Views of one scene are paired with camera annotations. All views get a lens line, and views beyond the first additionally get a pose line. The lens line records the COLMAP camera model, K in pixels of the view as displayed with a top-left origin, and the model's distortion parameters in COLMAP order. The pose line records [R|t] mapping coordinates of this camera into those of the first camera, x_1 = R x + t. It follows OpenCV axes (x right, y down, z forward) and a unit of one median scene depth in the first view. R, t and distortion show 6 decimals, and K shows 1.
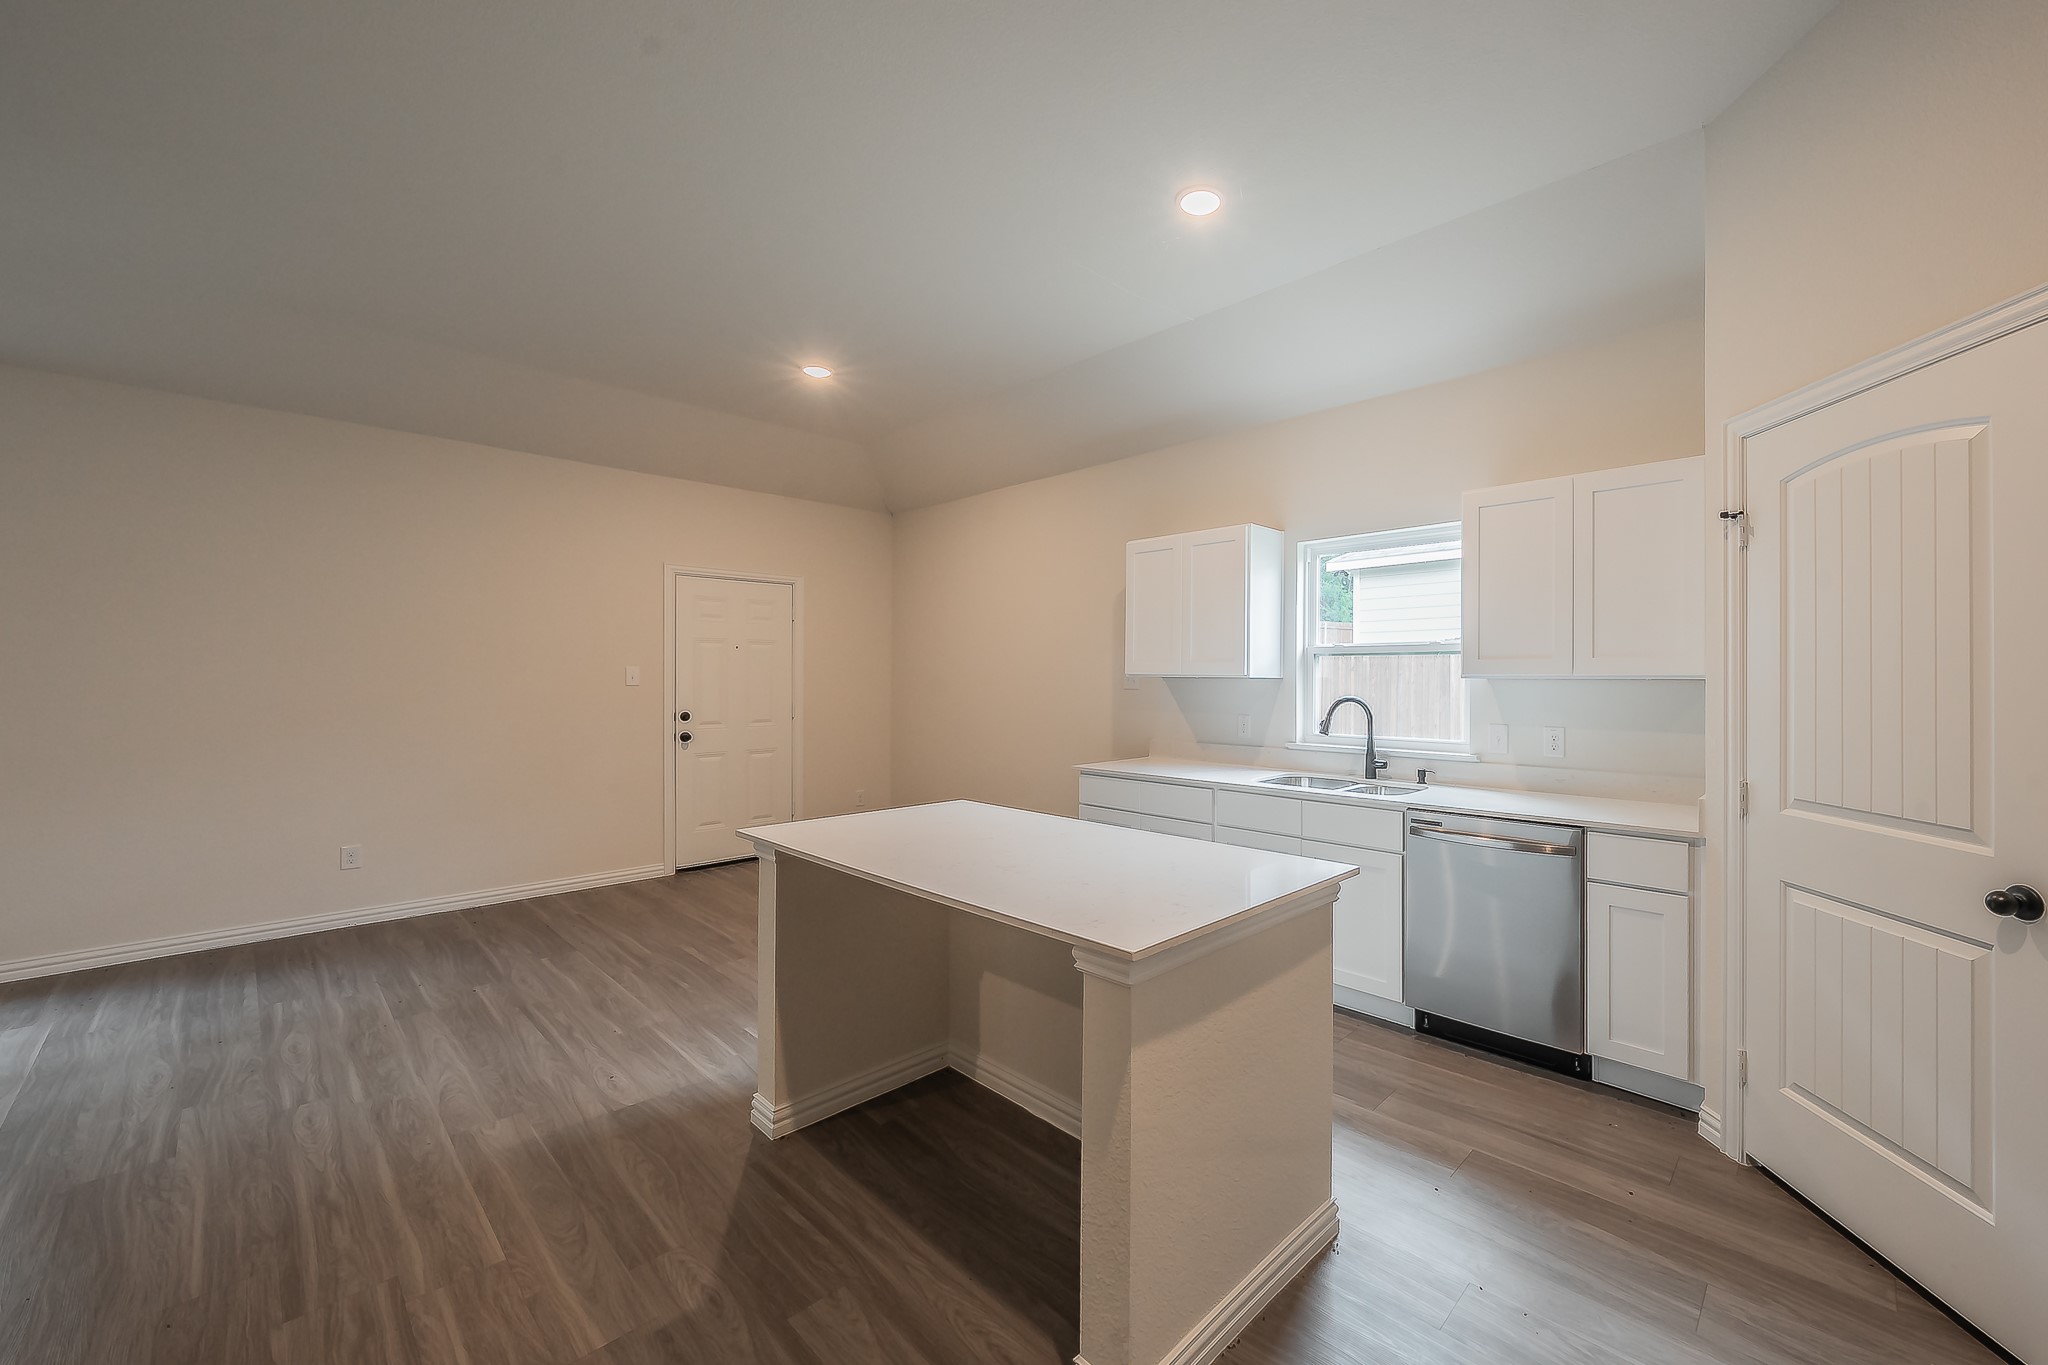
lens RADIAL K [[803.0, 0, 1147.9], [0, 803.0, 676.0], [0, 0, 1]] dist [-0.001921, 0.000096]
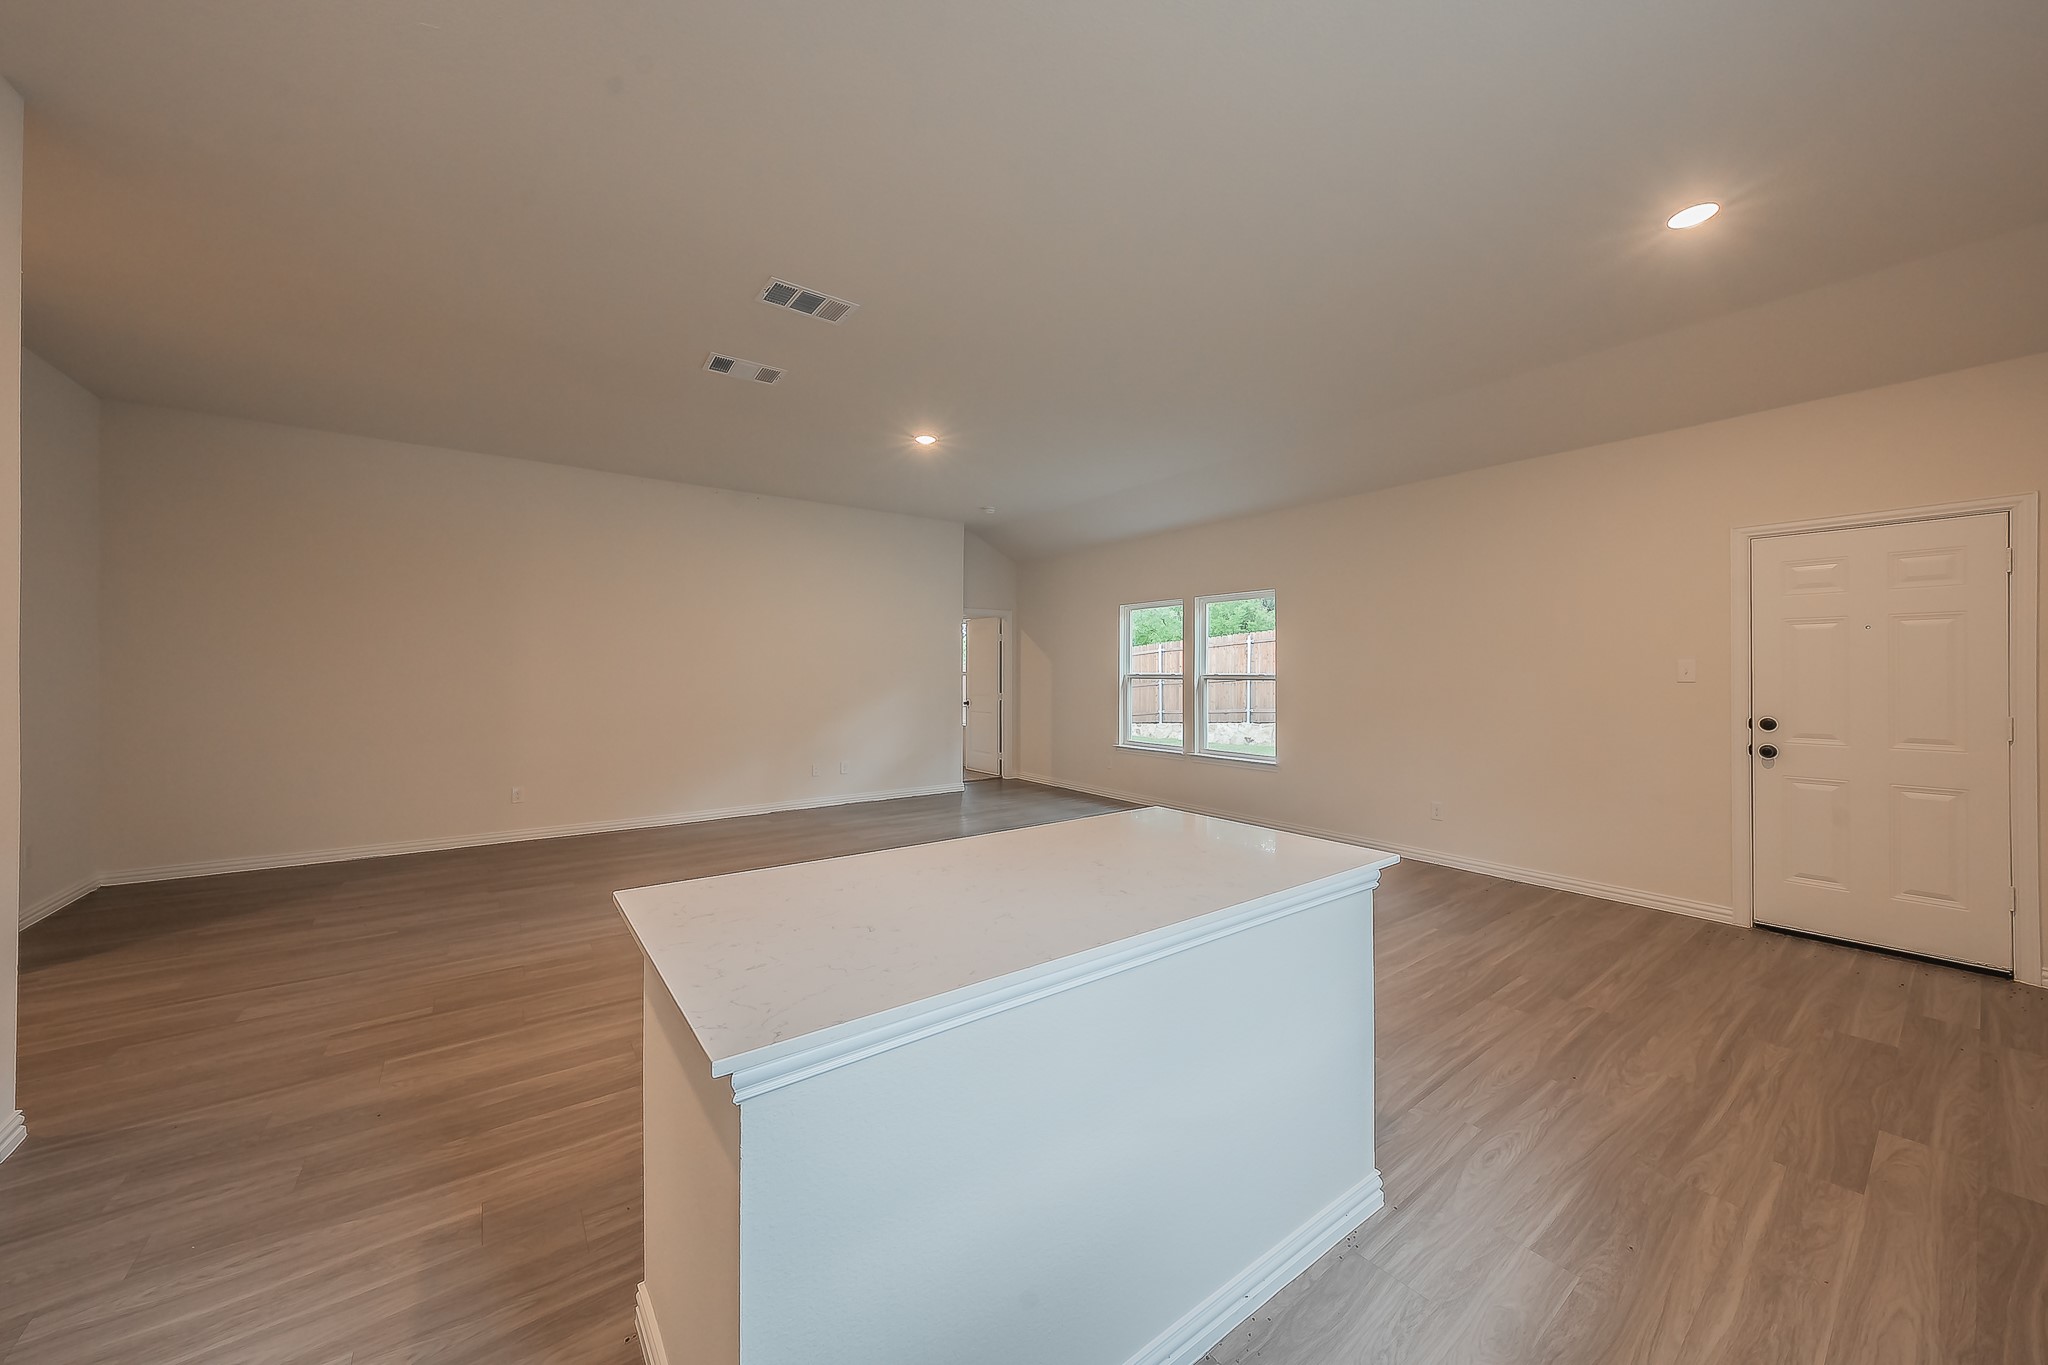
lens RADIAL K [[723.4, 0, 1025.1], [0, 723.4, 671.3], [0, 0, 1]] dist [0.001114, 0.000422]
pose [[-0.204926, -0.006309, -0.978757, 0.459589], [0.002430, 0.999973, -0.006955, 0.007442], [0.978774, -0.003804, -0.204905, 0.902683]]
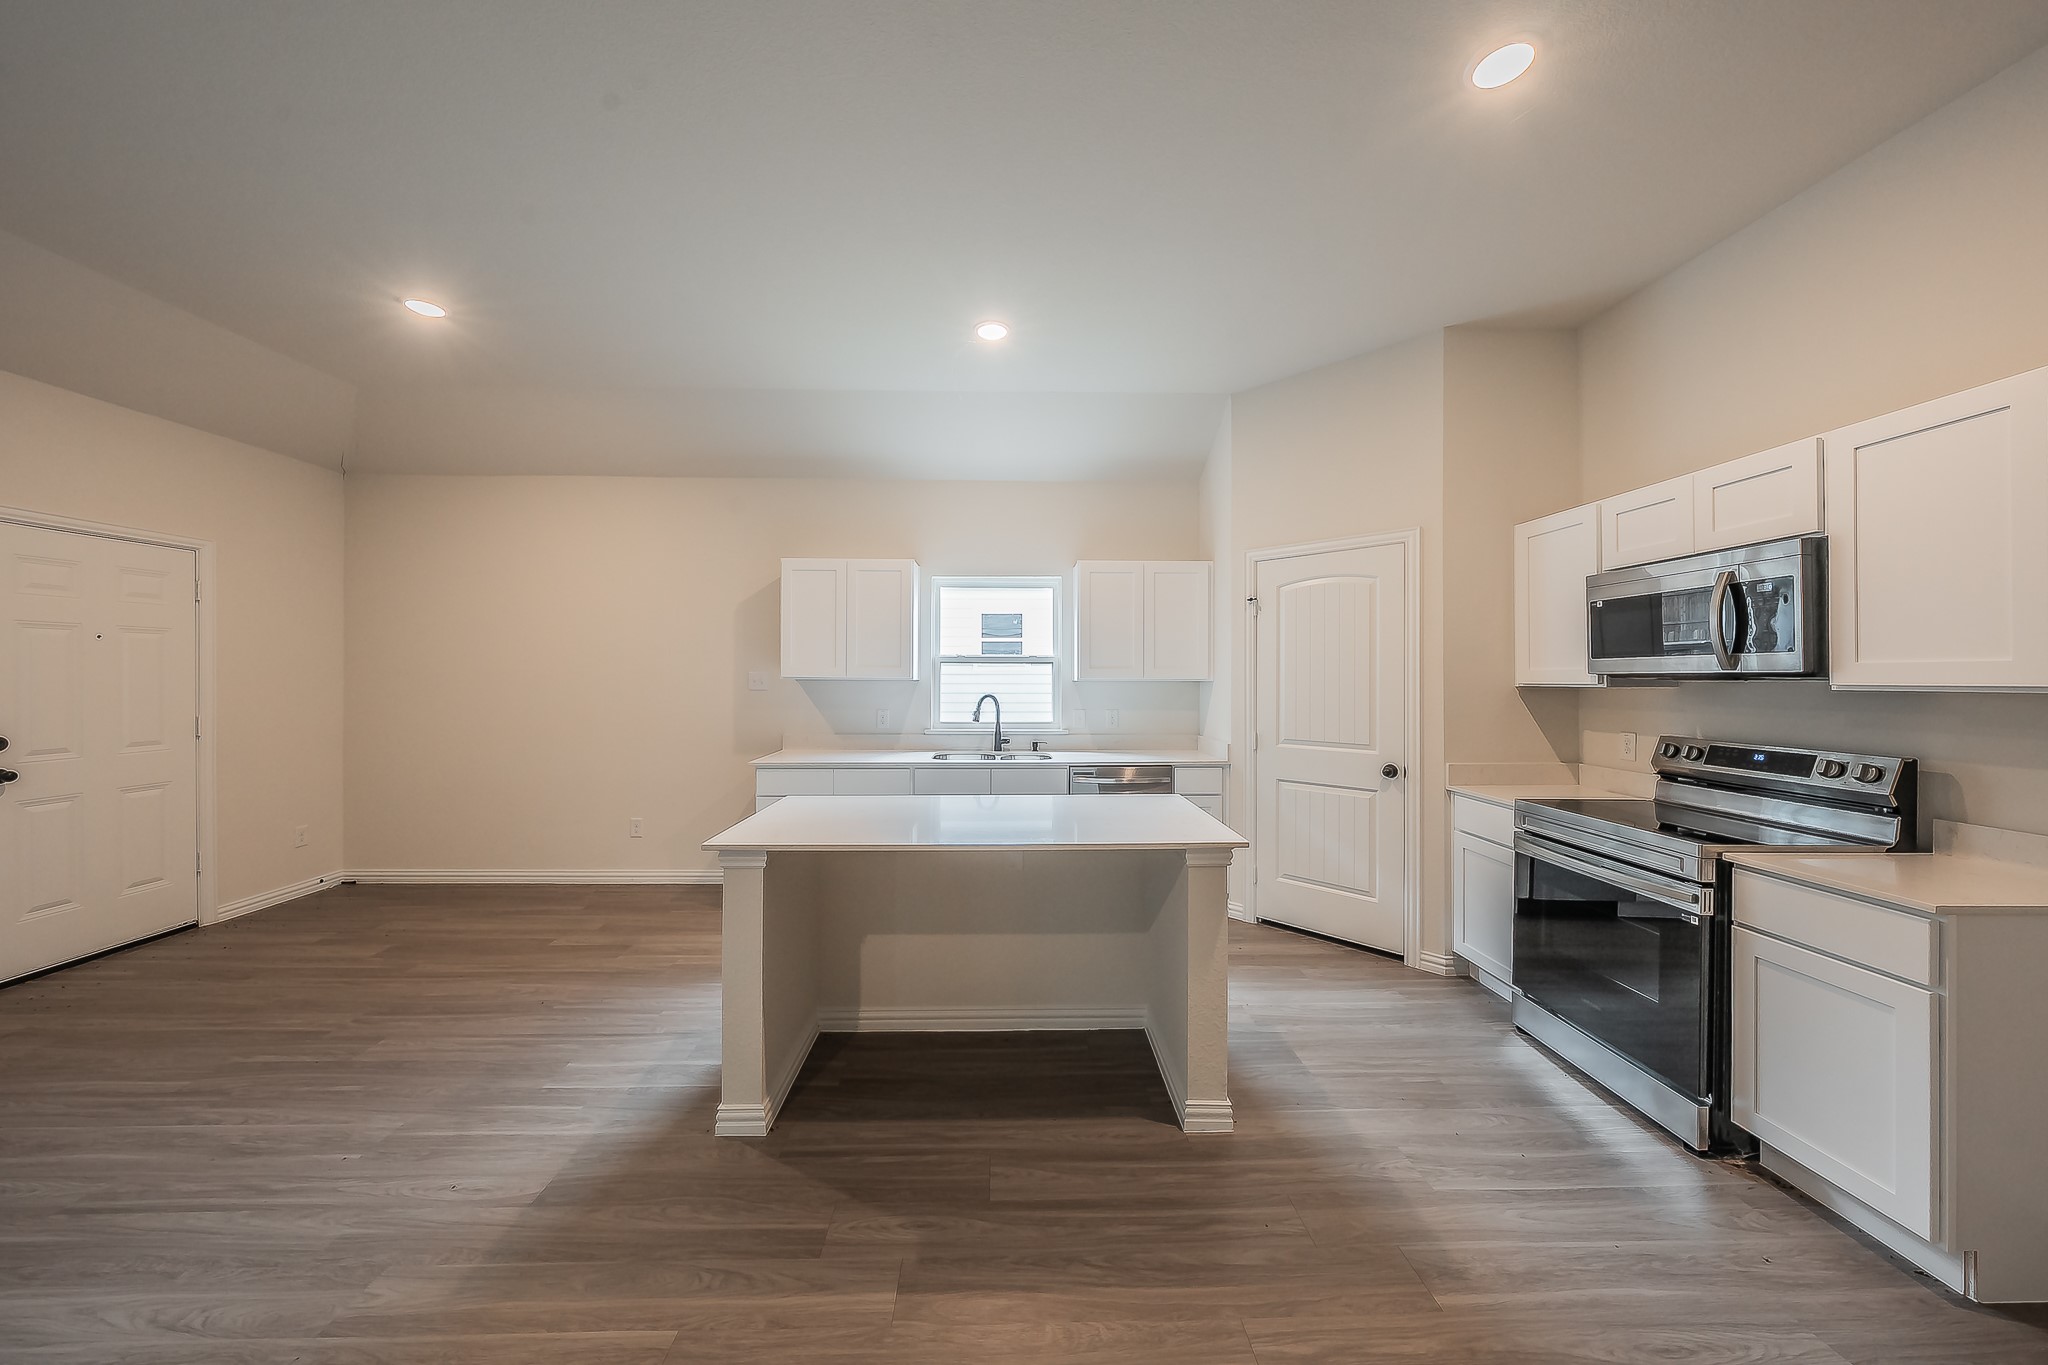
lens RADIAL K [[692.3, 0, 1016.5], [0, 692.3, 674.6], [0, 0, 1]] dist [-0.001473, -0.000037]
pose [[0.734394, -0.001456, 0.678722, -0.705697], [-0.002270, 0.999987, 0.004601, -0.017299], [-0.678720, -0.004920, 0.734381, 0.108902]]
